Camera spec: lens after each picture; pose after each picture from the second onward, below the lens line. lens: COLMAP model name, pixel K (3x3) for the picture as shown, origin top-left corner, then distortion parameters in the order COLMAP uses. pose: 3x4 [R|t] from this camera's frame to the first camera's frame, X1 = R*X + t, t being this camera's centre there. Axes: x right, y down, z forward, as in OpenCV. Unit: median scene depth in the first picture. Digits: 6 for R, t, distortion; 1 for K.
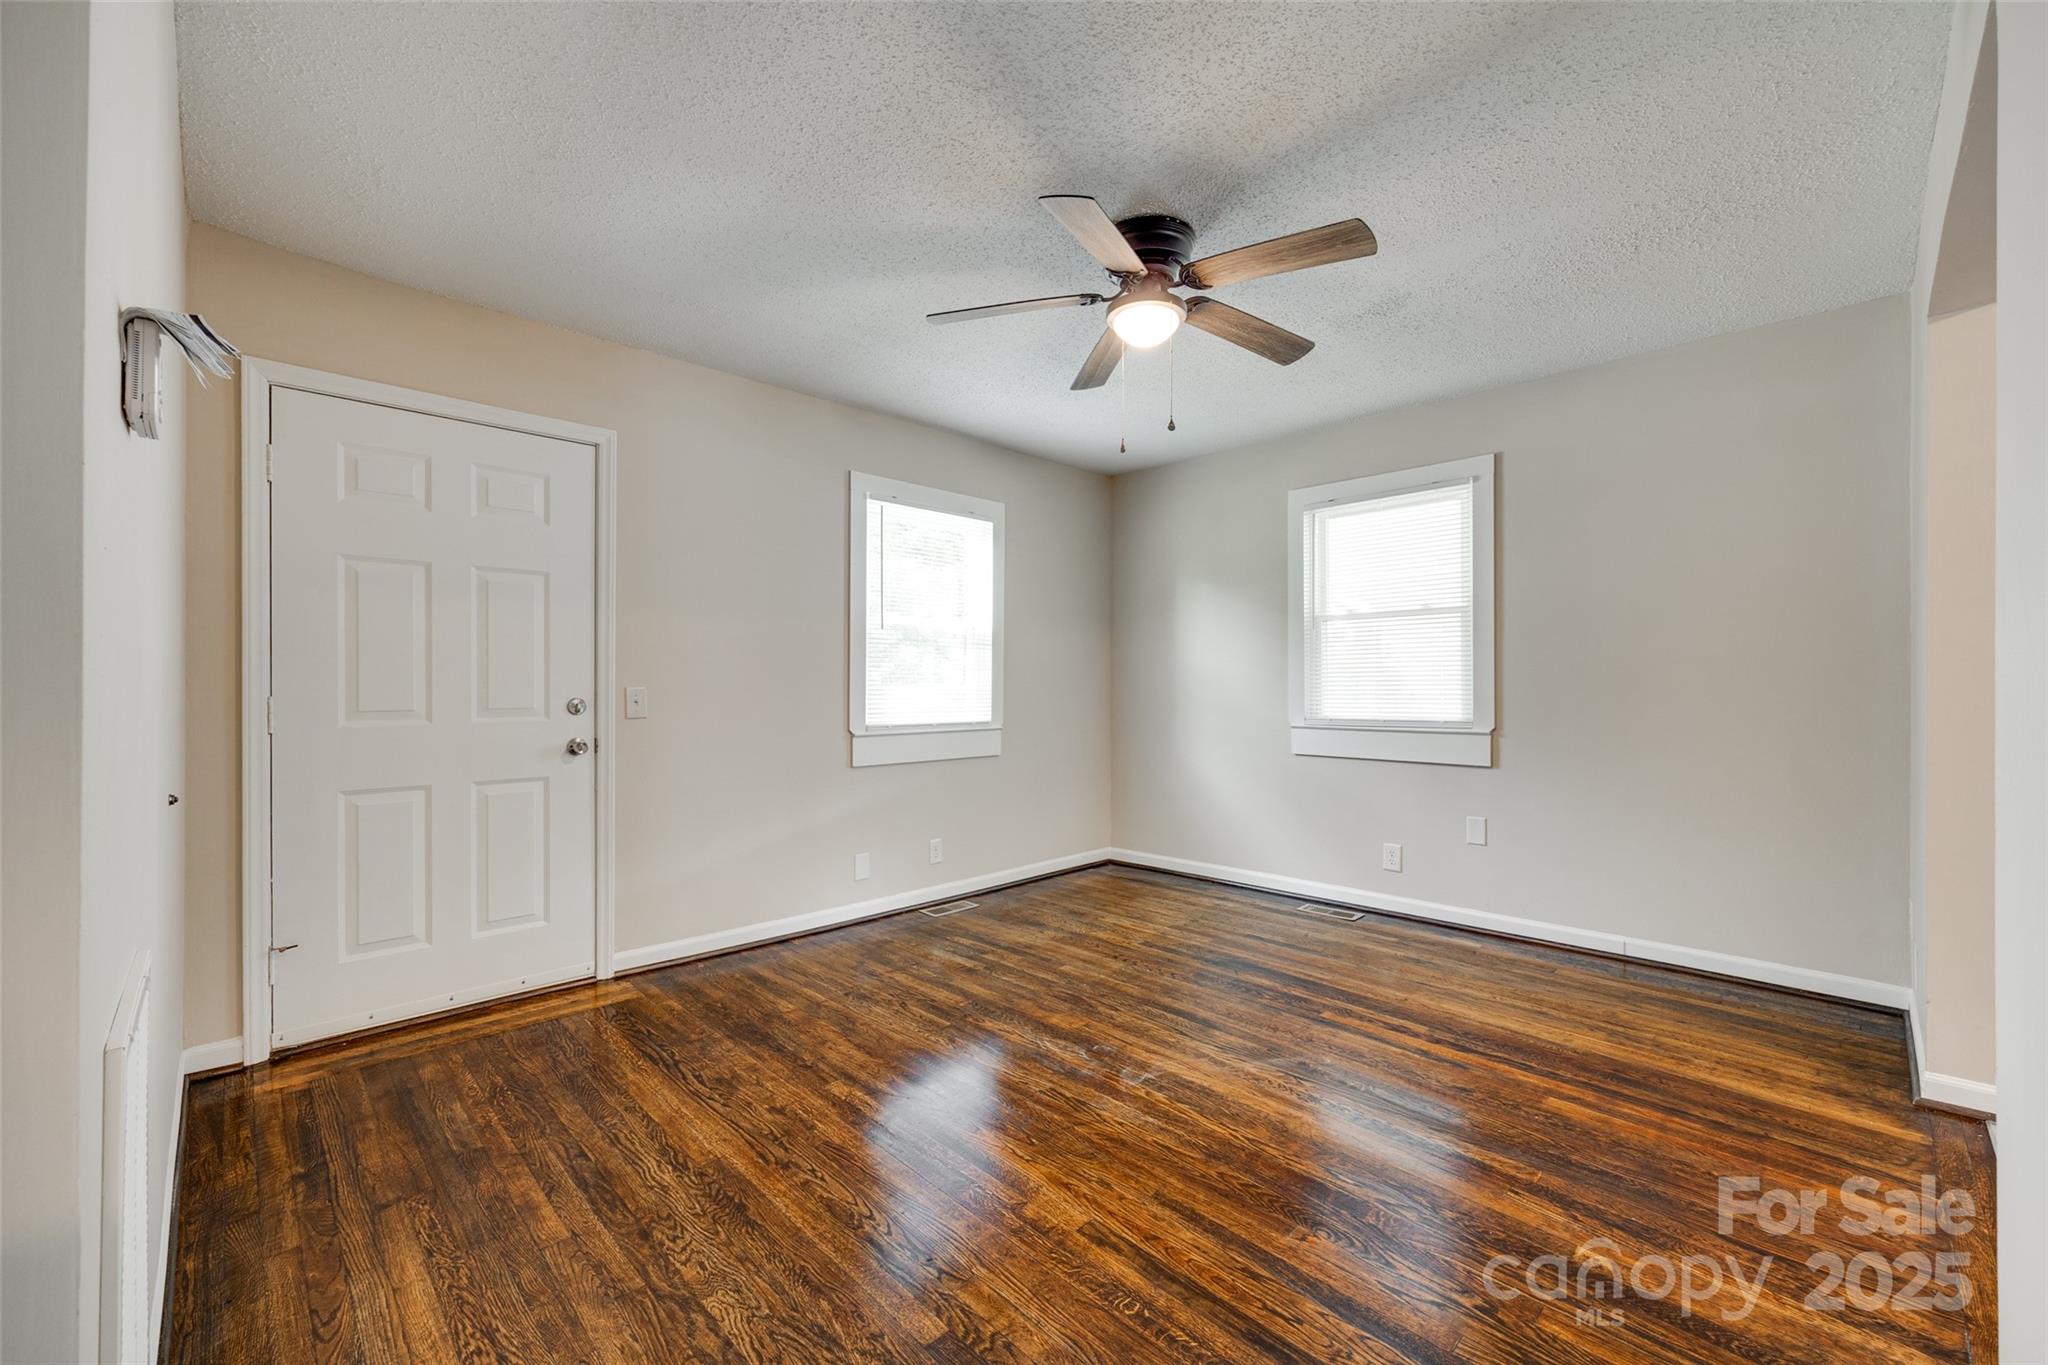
lens RADIAL K [[817.3, 0, 1027.3], [0, 817.3, 686.8], [0, 0, 1]] dist [-0.001357, -0.000115]
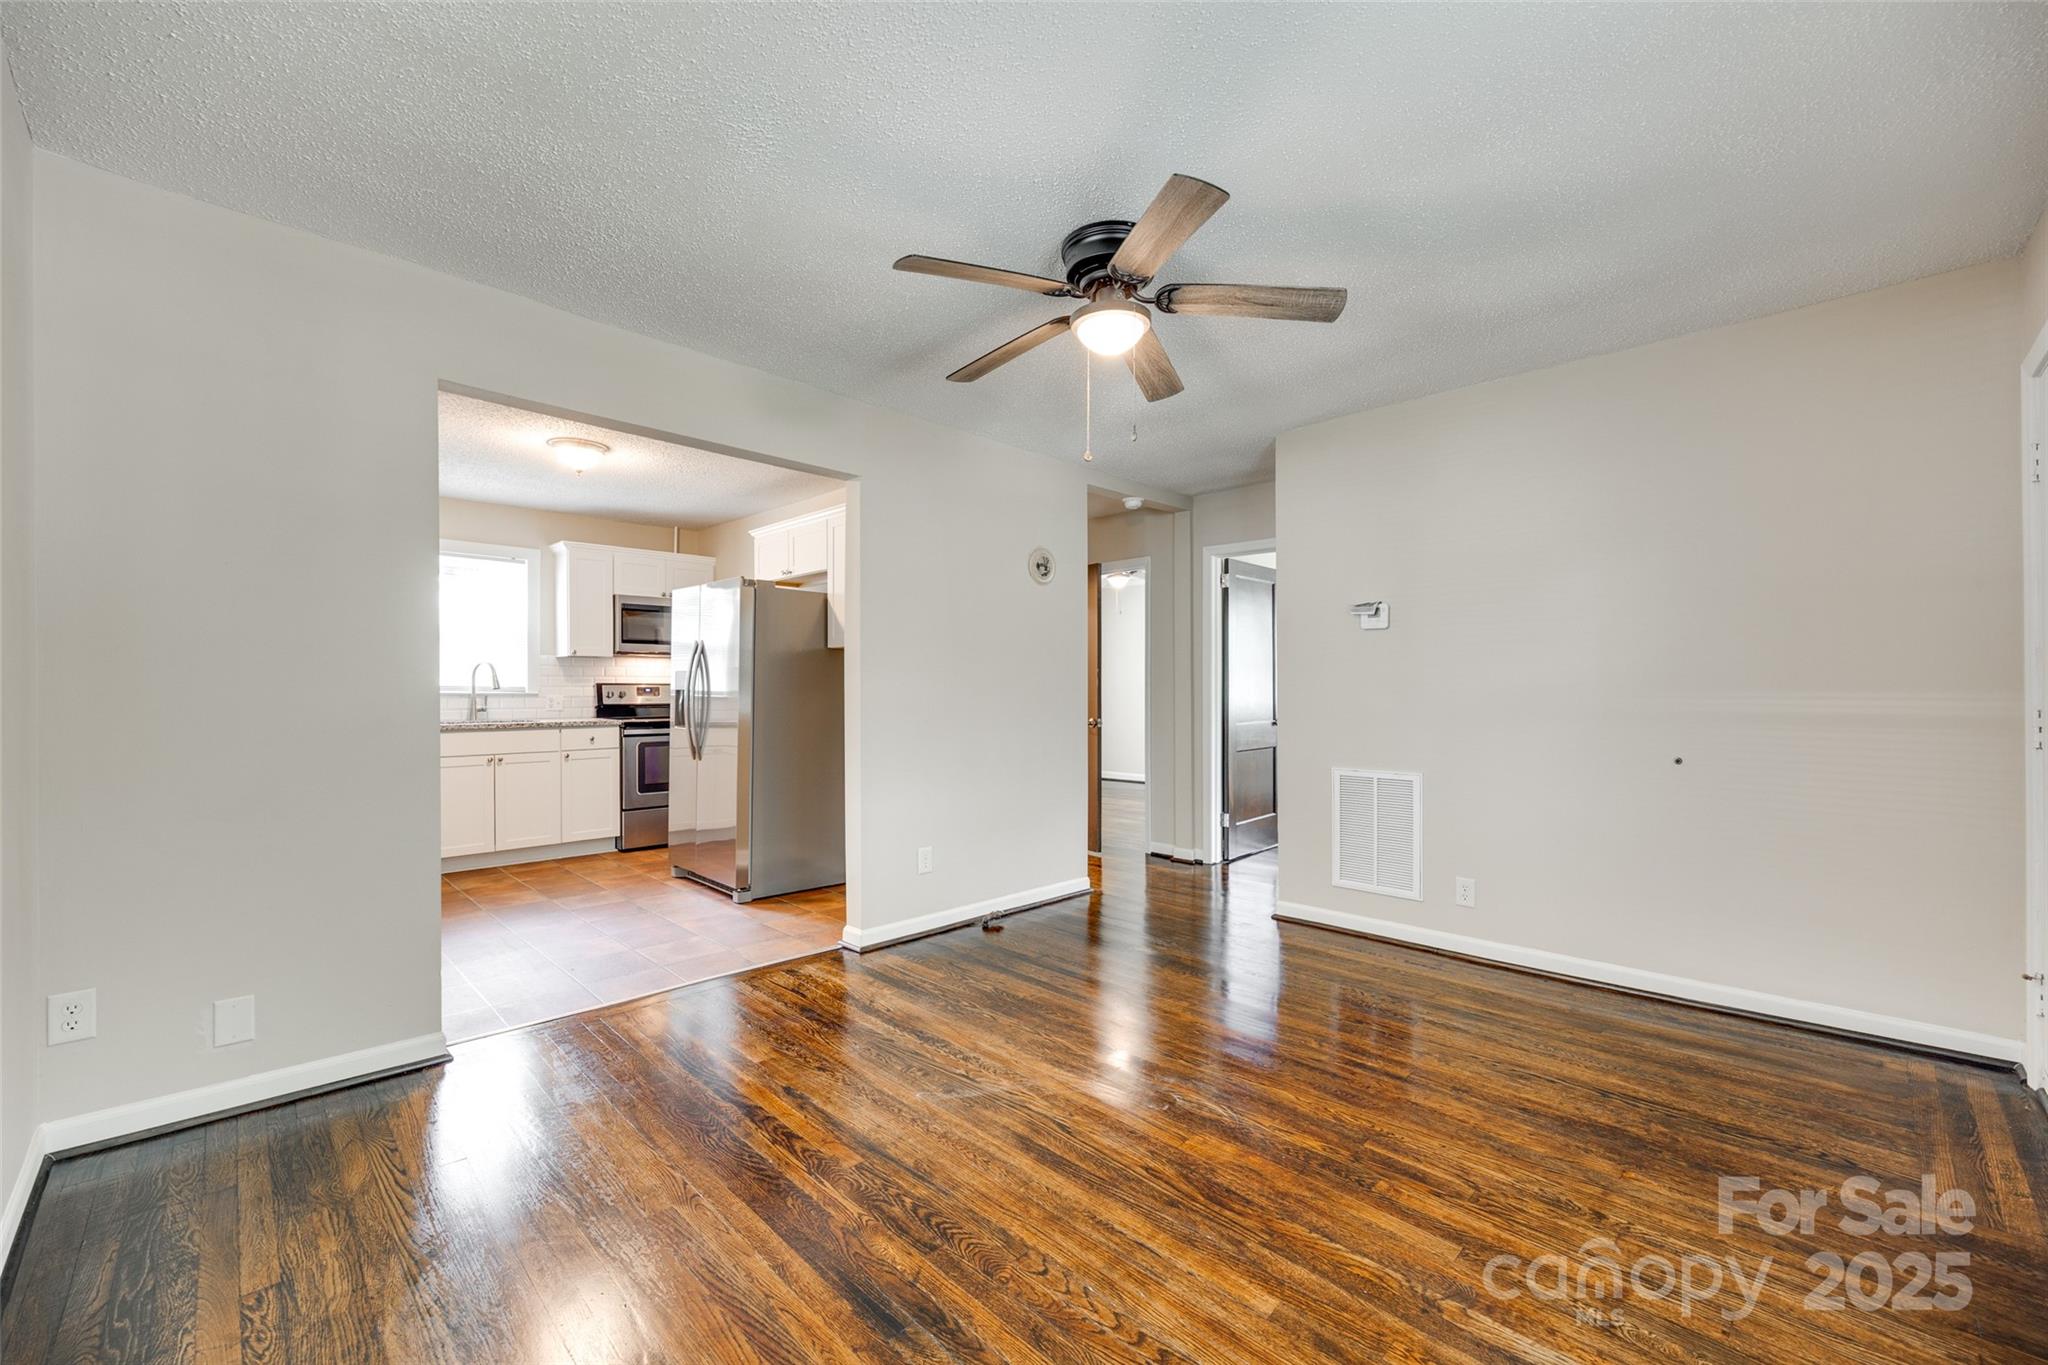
lens RADIAL K [[823.1, 0, 1028.5], [0, 823.1, 692.4], [0, 0, 1]] dist [-0.001420, -0.000088]
pose [[-0.999955, 0.001794, -0.009309, 0.175923], [0.001734, 0.999978, 0.006456, -0.010169], [0.009321, 0.006439, -0.999936, 1.382711]]
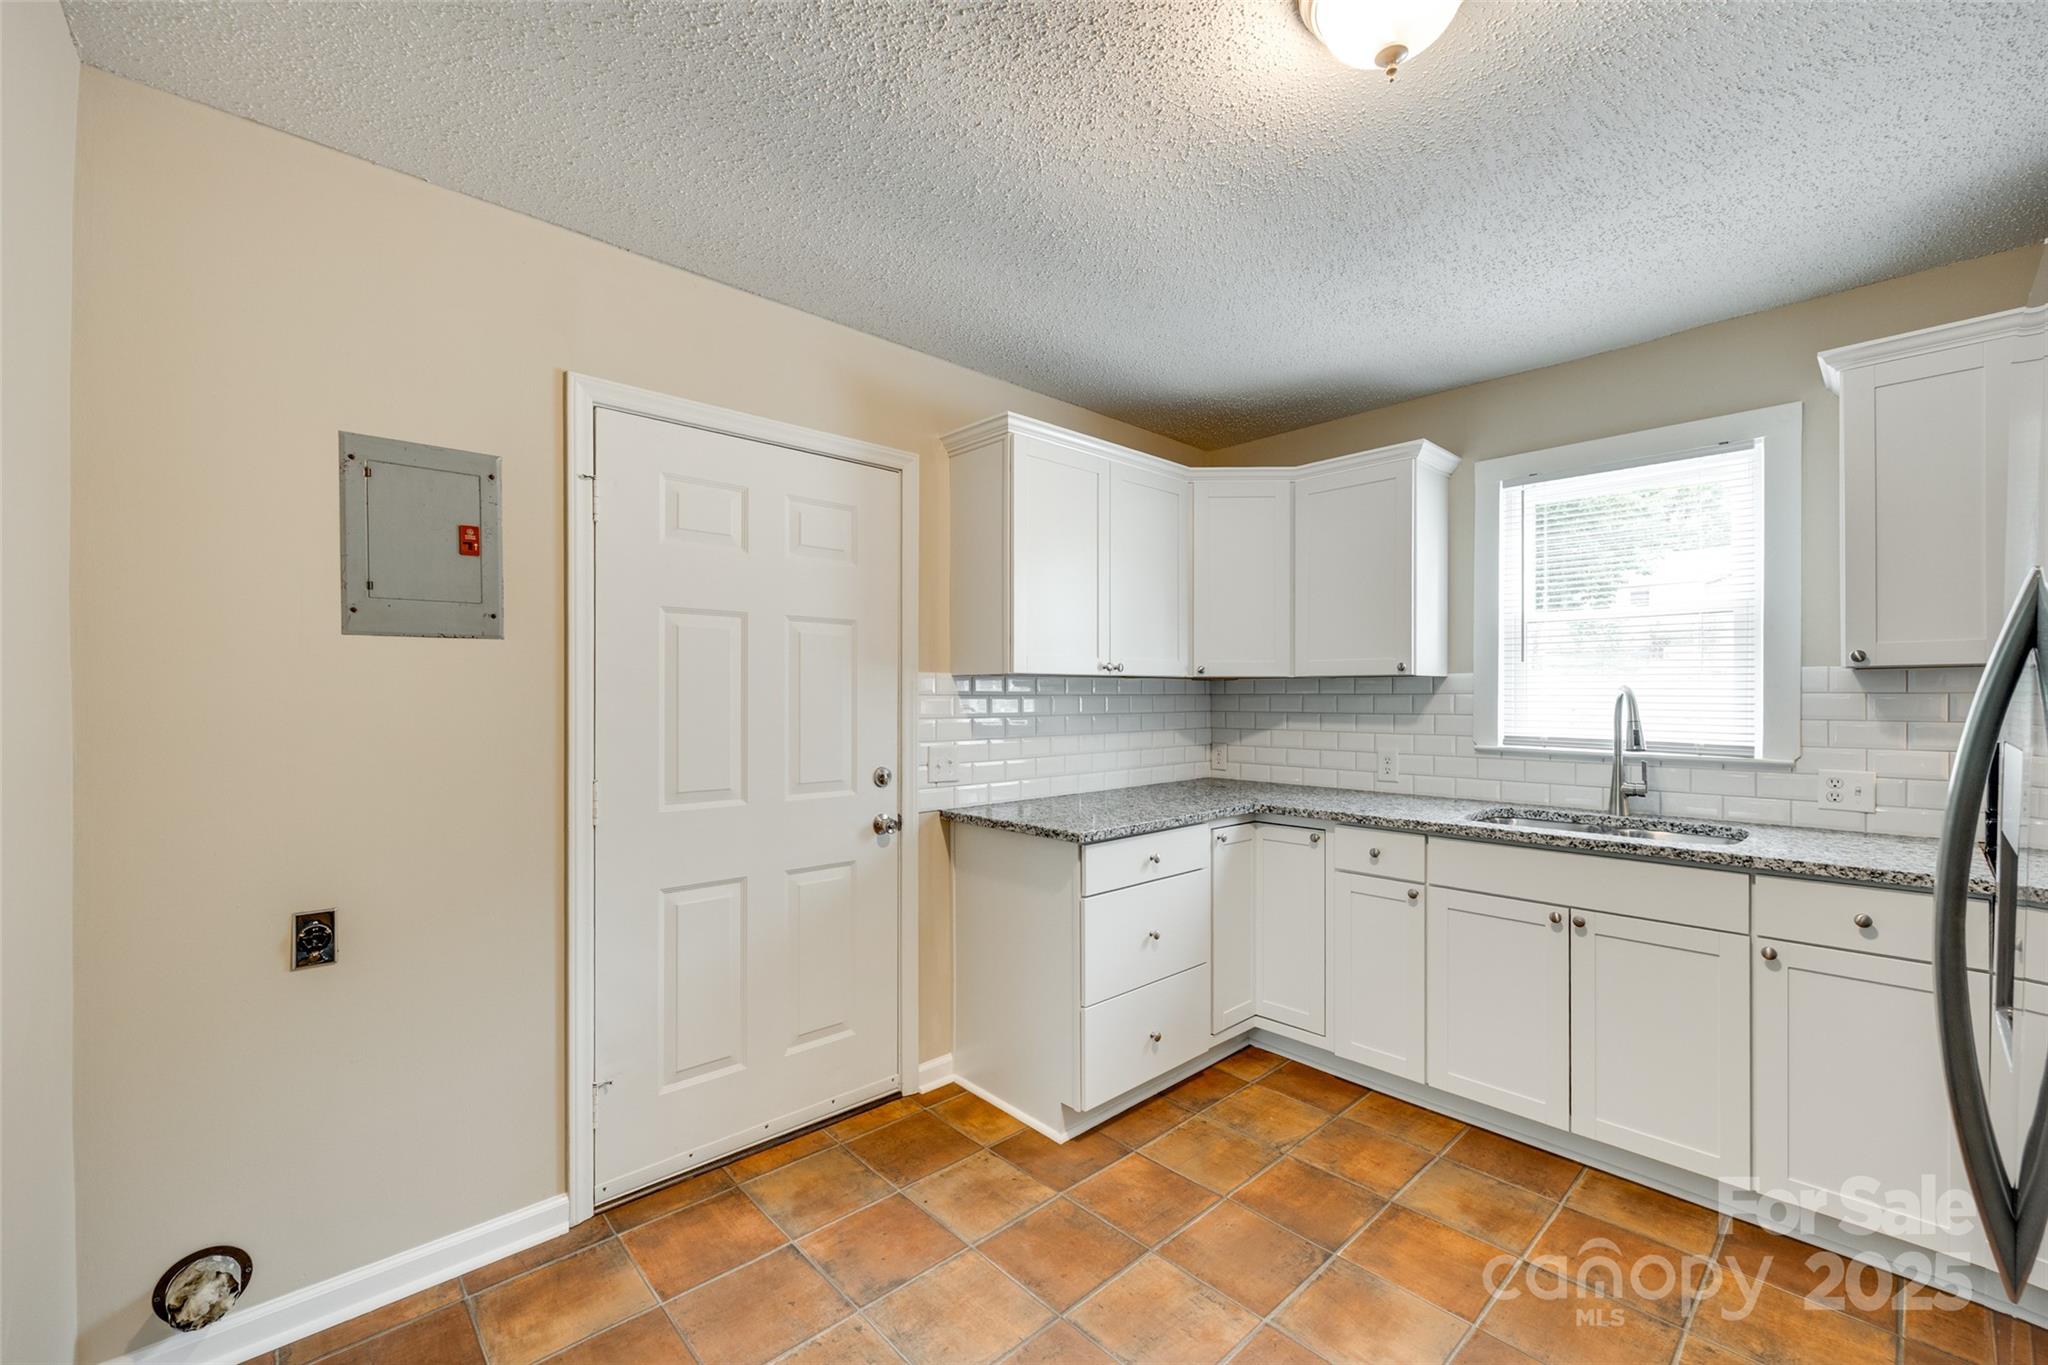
lens RADIAL K [[829.5, 0, 1032.5], [0, 829.5, 696.0], [0, 0, 1]] dist [-0.000647, 0.000167]
pose [[0.030598, 0.000588, 0.999532, 0.476100], [0.002472, 0.999997, -0.000664, -0.055469], [-0.999529, 0.002491, 0.030596, 0.263522]]
